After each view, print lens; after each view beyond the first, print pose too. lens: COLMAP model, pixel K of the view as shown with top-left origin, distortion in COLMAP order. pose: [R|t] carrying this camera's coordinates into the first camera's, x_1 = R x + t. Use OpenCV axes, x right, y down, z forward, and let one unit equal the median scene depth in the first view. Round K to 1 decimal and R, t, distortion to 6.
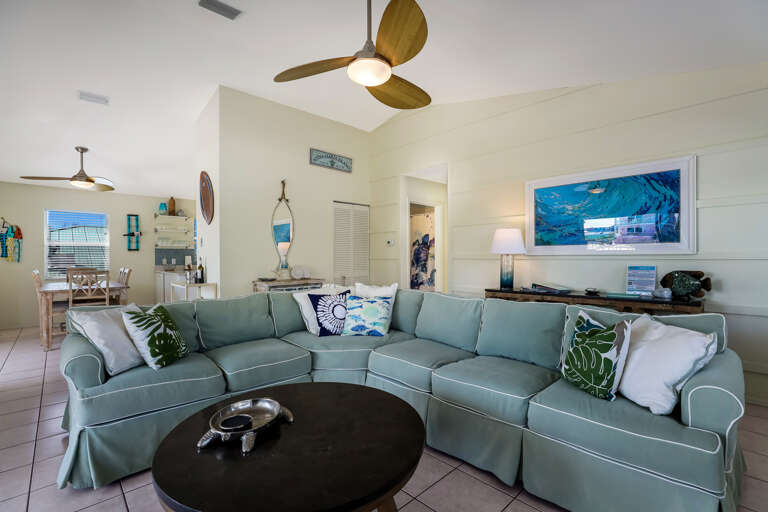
lens RADIAL K [[354.0, 0, 383.7], [0, 354.0, 259.8], [0, 0, 1]] dist [-0.020393, 0.005176]
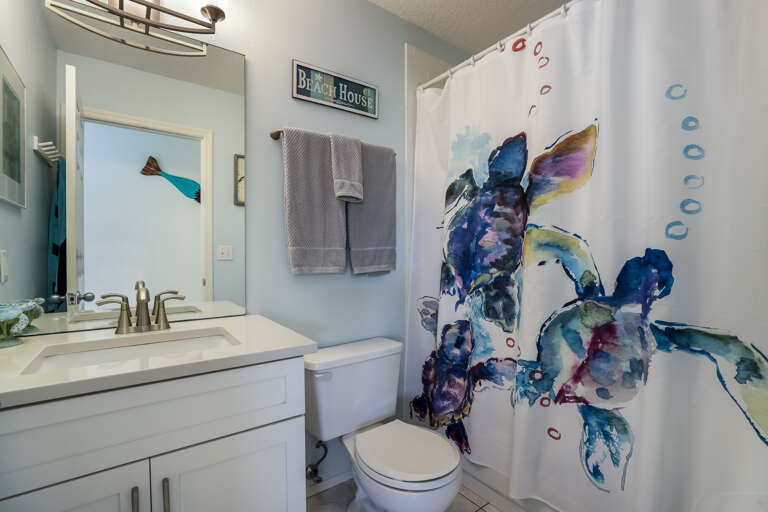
lens RADIAL K [[354.0, 0, 385.3], [0, 354.0, 256.4], [0, 0, 1]] dist [-0.020393, 0.005176]
pose [[0.991221, 0.009751, -0.131857, 0.074437], [-0.008894, 0.999935, 0.007085, -0.003523], [0.131918, -0.005850, 0.991243, 0.780846]]
